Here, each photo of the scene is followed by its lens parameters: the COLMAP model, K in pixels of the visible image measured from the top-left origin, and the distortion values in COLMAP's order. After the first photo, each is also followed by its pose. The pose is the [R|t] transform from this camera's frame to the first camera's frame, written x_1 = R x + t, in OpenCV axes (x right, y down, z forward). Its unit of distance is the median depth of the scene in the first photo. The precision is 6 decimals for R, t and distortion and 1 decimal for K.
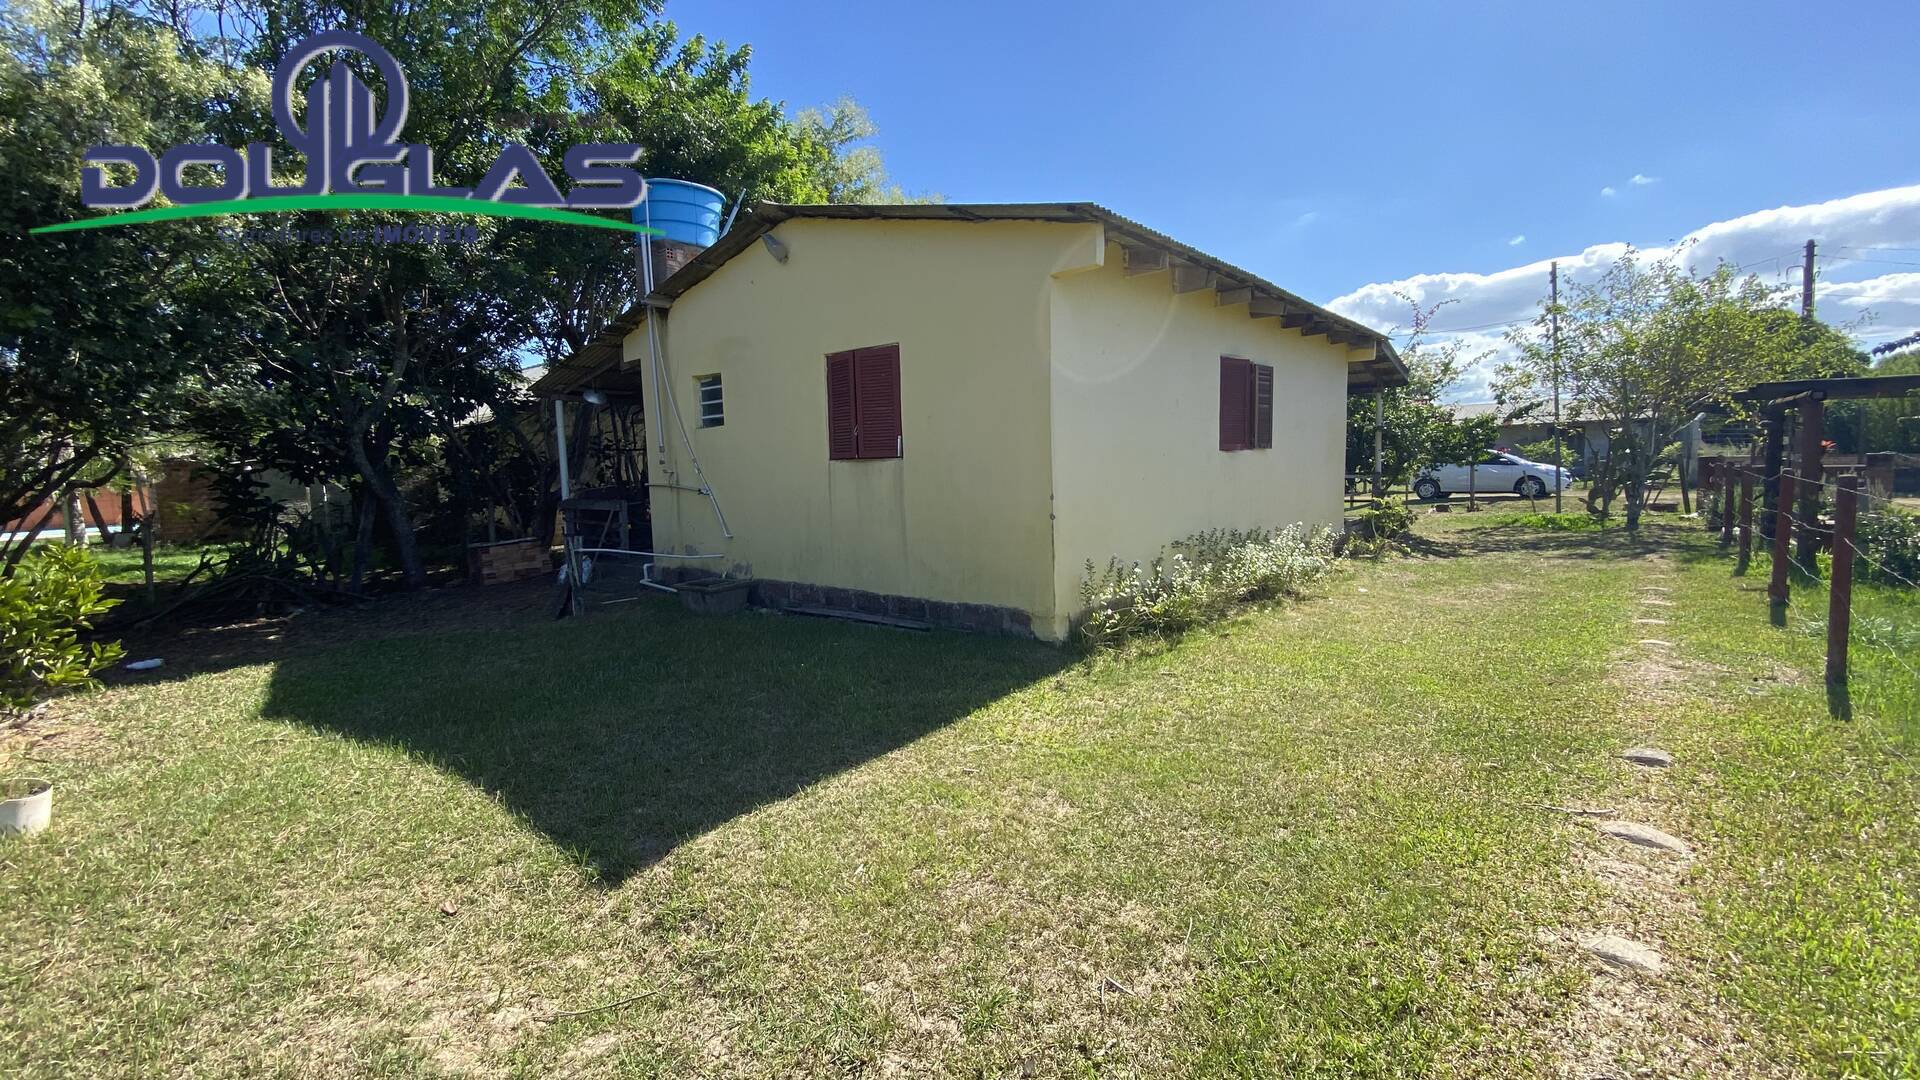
lens RADIAL K [[807.9, 0, 963.2], [0, 807.9, 536.7], [0, 0, 1]] dist [0.037334, -0.027650]
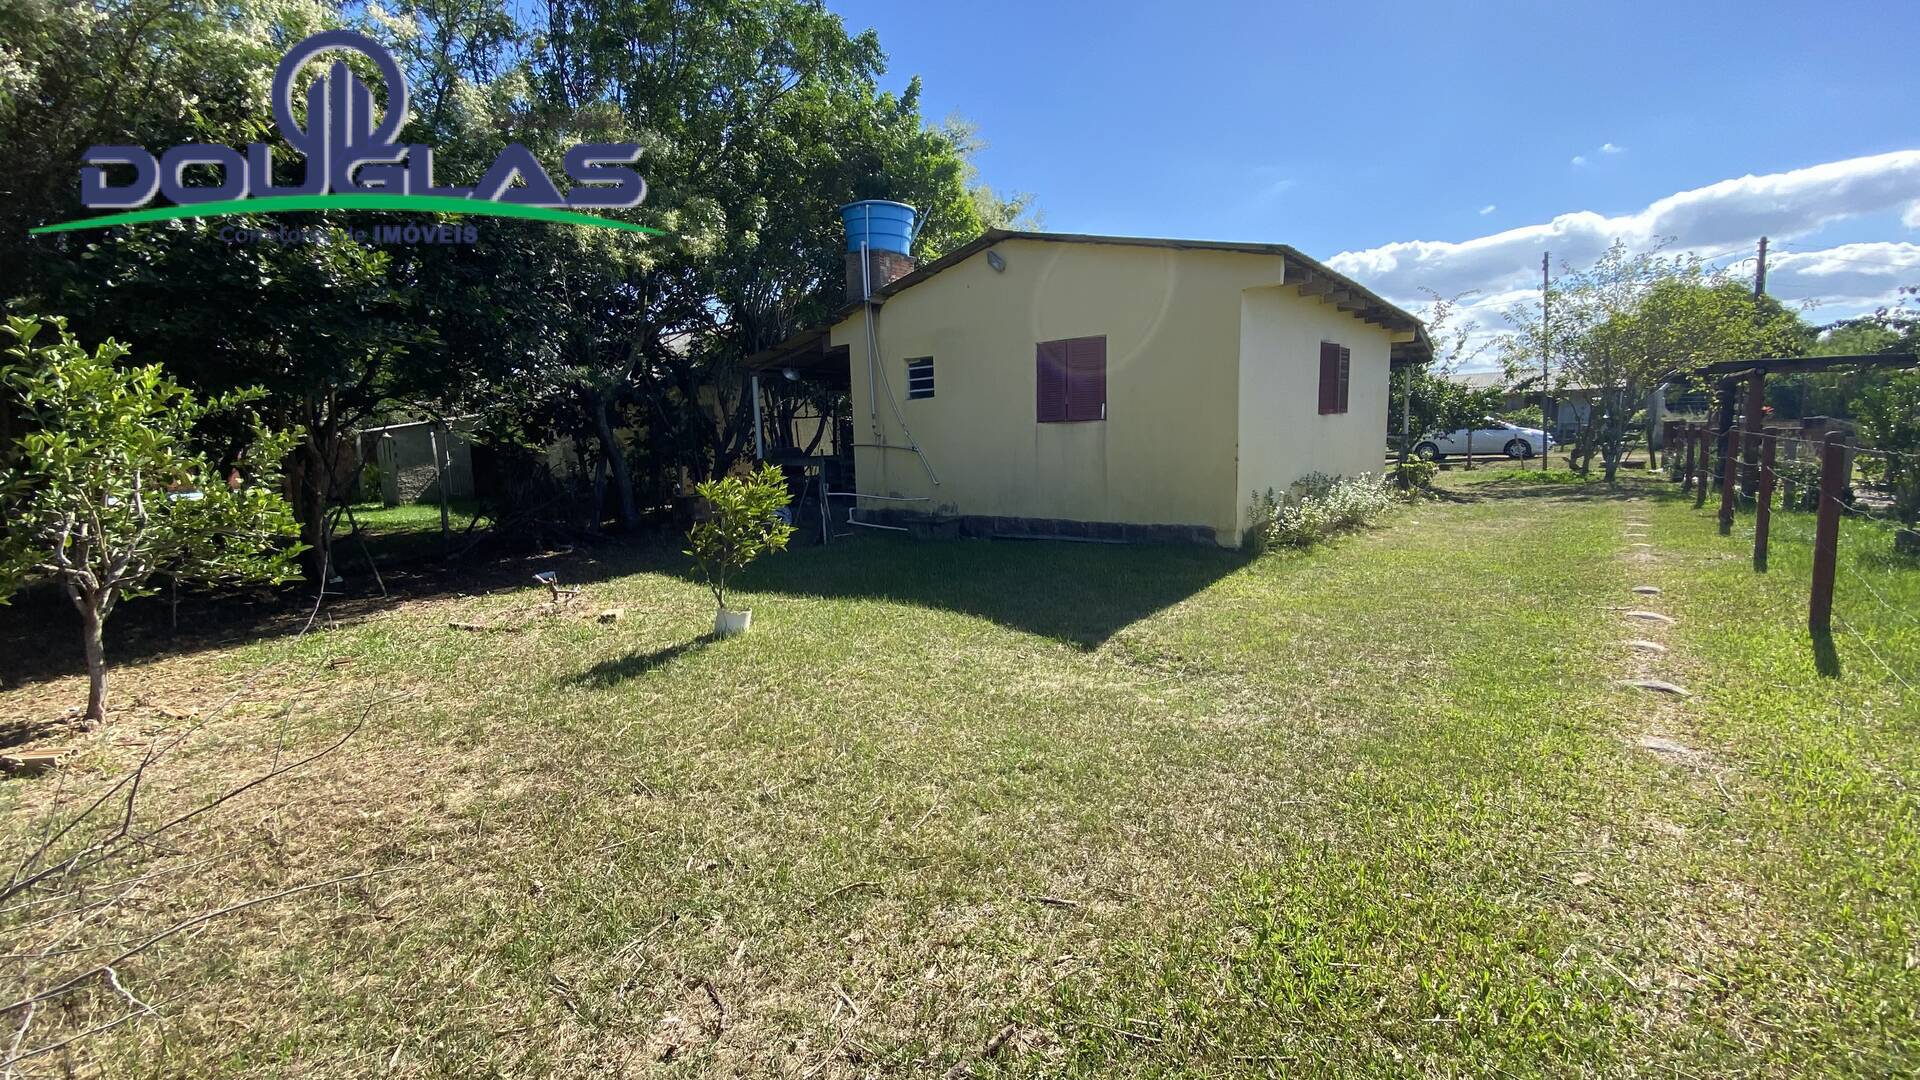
lens RADIAL K [[805.5, 0, 954.5], [0, 805.5, 551.3], [0, 0, 1]] dist [0.027719, -0.025053]
pose [[0.999737, -0.007101, 0.021803, -0.227511], [0.005917, 0.998527, 0.053935, 0.030637], [-0.022154, -0.053792, 0.998306, -0.231300]]
